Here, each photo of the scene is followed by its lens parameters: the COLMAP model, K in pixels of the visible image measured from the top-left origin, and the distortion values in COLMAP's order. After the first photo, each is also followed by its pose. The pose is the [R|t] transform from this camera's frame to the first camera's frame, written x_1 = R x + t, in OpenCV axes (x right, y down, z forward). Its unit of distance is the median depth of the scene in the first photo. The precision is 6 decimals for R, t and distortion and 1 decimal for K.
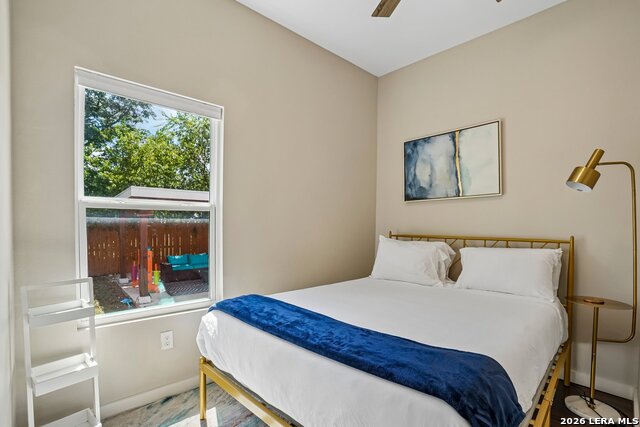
lens RADIAL K [[301.5, 0, 315.8], [0, 301.5, 215.4], [0, 0, 1]] dist [-0.069085, 0.023827]
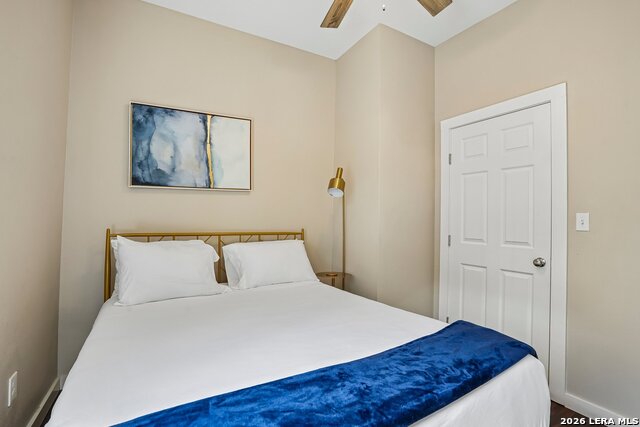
lens RADIAL K [[301.5, 0, 315.8], [0, 301.5, 215.4], [0, 0, 1]] dist [-0.069085, 0.023827]
pose [[0.248096, 0.012534, 0.968654, -0.296525], [-0.035739, 0.999354, -0.003777, 0.010731], [-0.968076, -0.033682, 0.248384, 0.446772]]
